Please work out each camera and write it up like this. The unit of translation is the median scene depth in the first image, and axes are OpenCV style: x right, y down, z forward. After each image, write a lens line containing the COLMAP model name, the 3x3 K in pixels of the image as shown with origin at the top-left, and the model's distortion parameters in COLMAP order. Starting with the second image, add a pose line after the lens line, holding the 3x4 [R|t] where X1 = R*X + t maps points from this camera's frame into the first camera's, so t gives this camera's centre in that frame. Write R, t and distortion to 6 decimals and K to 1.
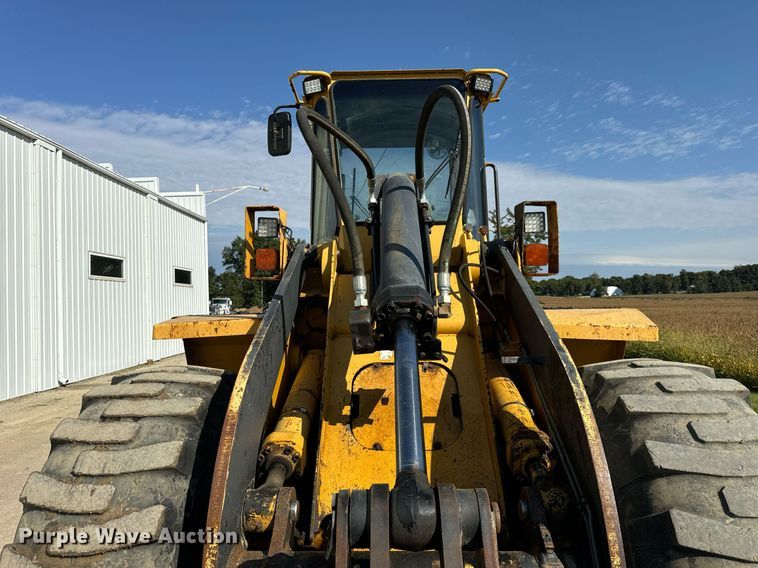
lens RADIAL K [[540.9, 0, 376.5], [0, 540.9, 282.9], [0, 0, 1]] dist [0.051831, -0.049801]
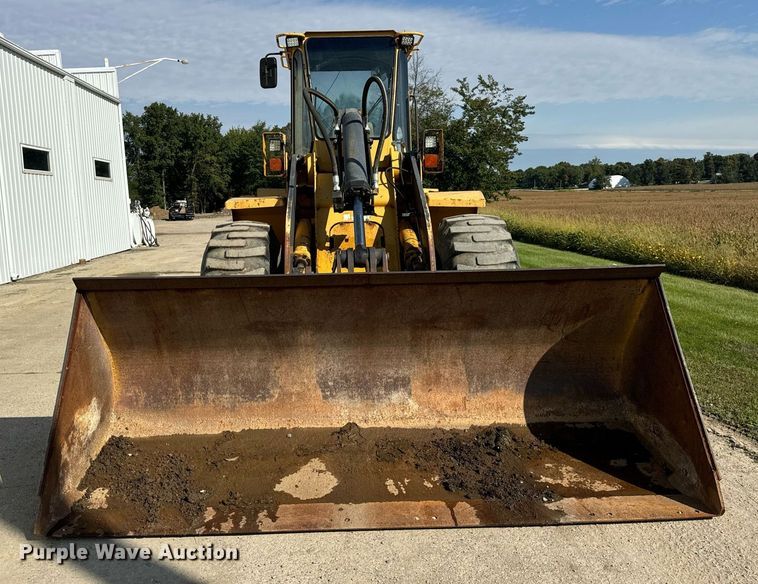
lens RADIAL K [[727.6, 0, 341.5], [0, 727.6, 308.5], [0, 0, 1]] dist [0.031298, 0.000000]
pose [[0.999100, -0.015310, 0.039562, -0.106064], [0.007836, 0.983161, 0.182573, -0.017229], [-0.041691, -0.182099, 0.982396, -1.550688]]
